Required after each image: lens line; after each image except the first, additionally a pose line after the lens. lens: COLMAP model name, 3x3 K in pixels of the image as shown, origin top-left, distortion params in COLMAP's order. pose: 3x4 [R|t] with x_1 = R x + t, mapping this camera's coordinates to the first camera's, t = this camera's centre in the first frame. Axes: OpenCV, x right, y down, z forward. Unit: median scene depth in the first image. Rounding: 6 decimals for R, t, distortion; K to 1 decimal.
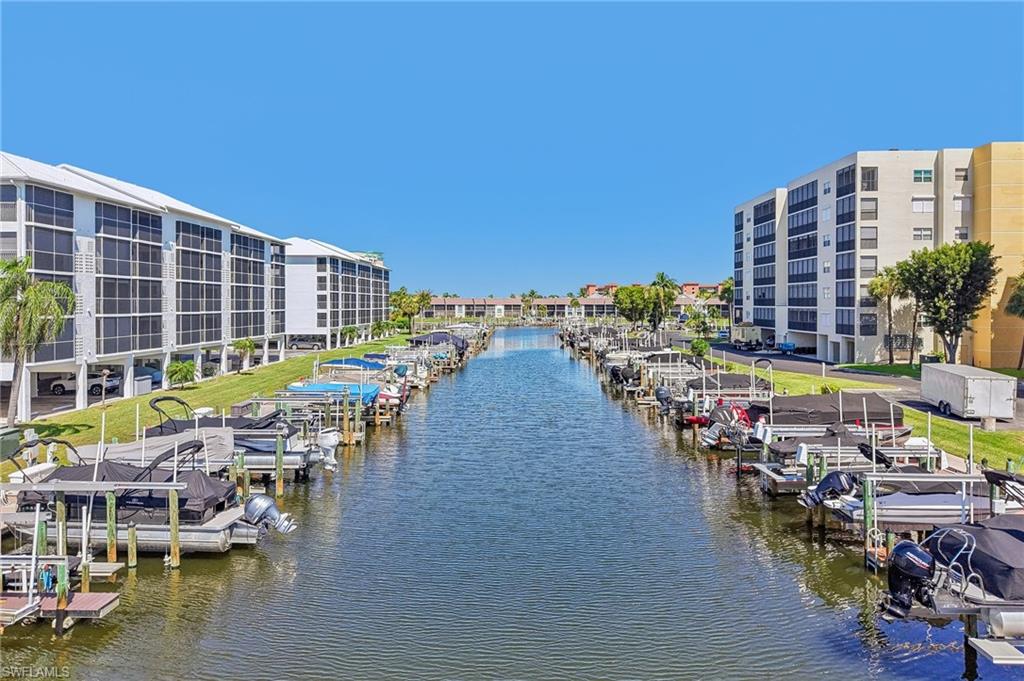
lens RADIAL K [[689.4, 0, 512.0], [0, 689.4, 340.5], [0, 0, 1]] dist [0.056101, -0.062126]
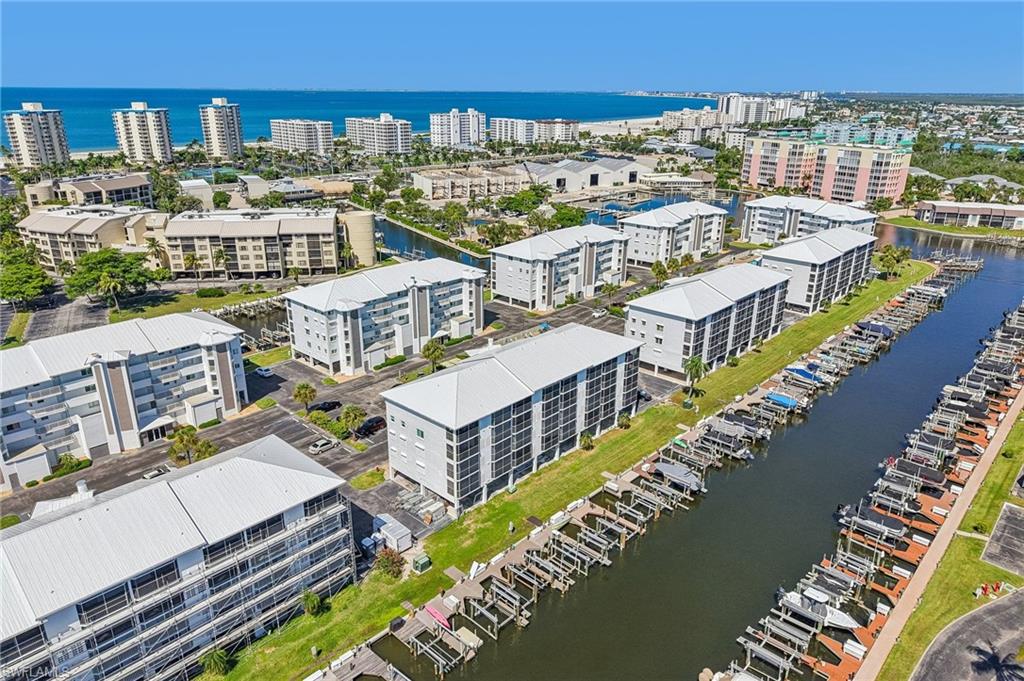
lens RADIAL K [[689.4, 0, 512.0], [0, 689.4, 340.5], [0, 0, 1]] dist [0.056101, -0.062126]
pose [[0.746885, 0.234887, -0.622086, 0.281190], [-0.043460, 0.950776, 0.306815, -0.433573], [0.663532, -0.202119, 0.720329, -0.776284]]
